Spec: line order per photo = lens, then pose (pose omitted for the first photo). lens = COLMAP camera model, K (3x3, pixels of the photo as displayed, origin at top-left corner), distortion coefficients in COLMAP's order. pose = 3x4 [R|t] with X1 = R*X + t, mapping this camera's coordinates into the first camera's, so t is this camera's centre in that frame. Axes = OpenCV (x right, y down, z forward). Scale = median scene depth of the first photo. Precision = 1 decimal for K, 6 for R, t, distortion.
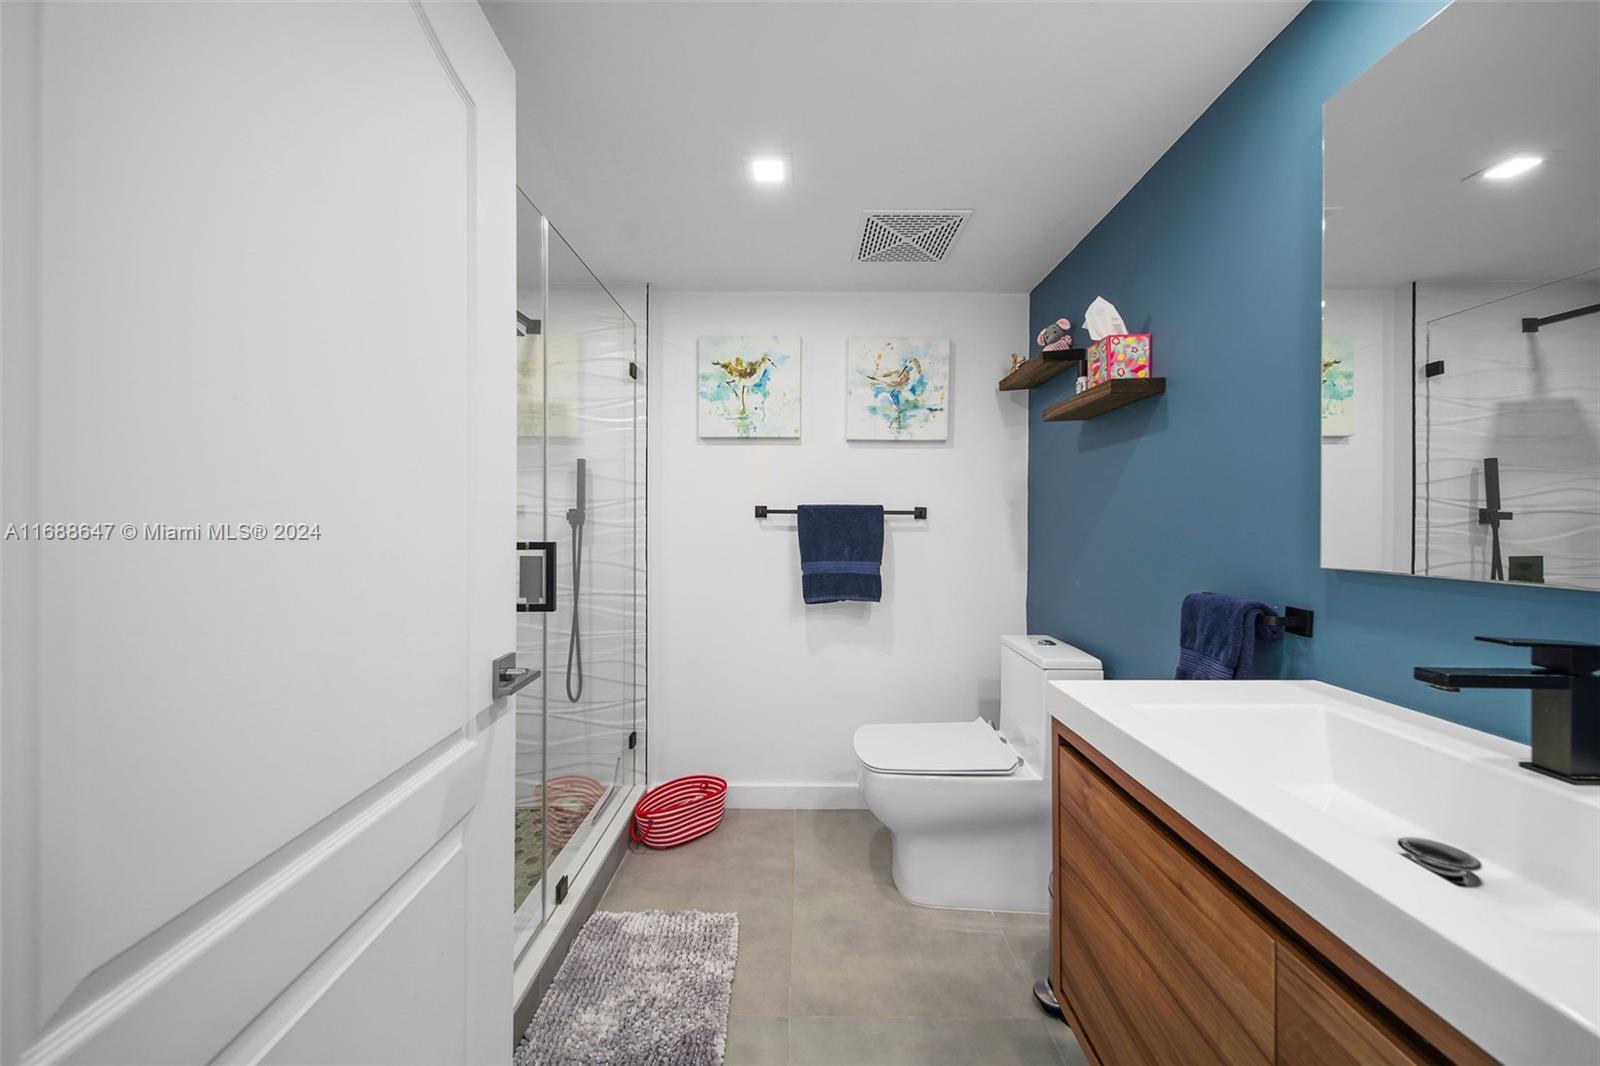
lens RADIAL K [[572.4, 0, 798.5], [0, 572.4, 531.1], [0, 0, 1]] dist [0.013075, -0.003139]
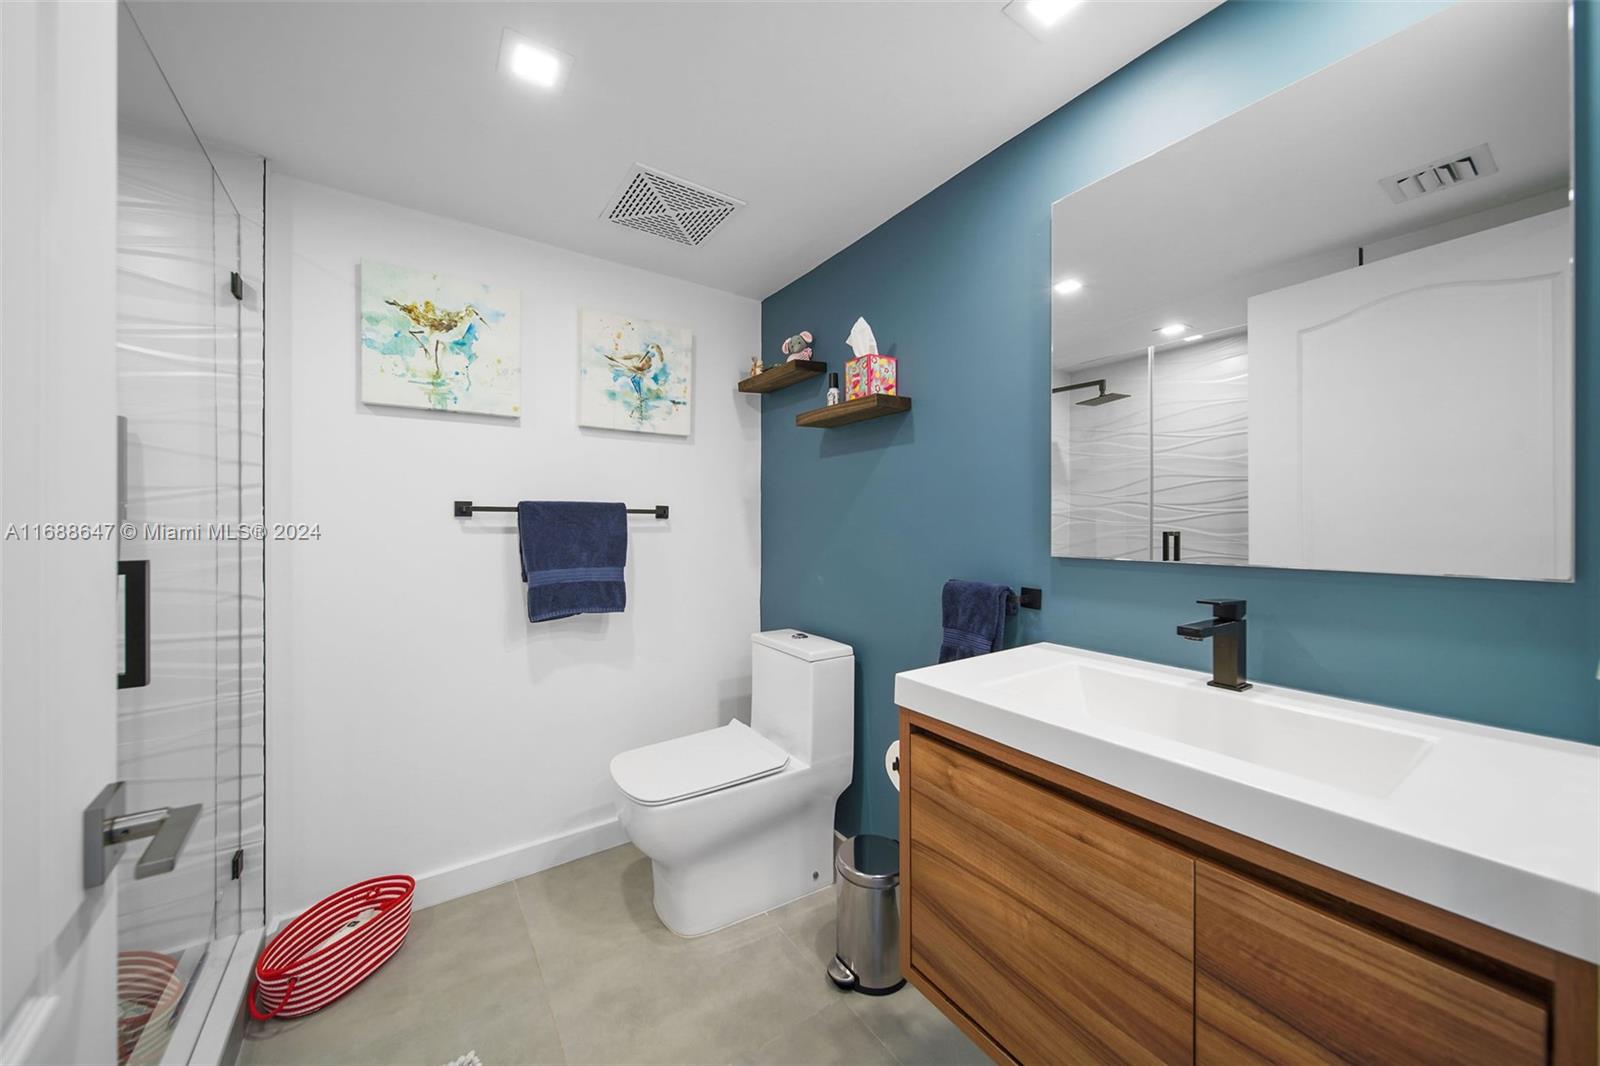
lens RADIAL K [[572.4, 0, 798.5], [0, 572.4, 531.1], [0, 0, 1]] dist [0.013075, -0.003139]
pose [[0.822459, -0.011147, 0.568715, -0.160628], [0.011196, 0.999932, 0.003408, -0.002427], [-0.568714, 0.003564, 0.822528, 0.131804]]
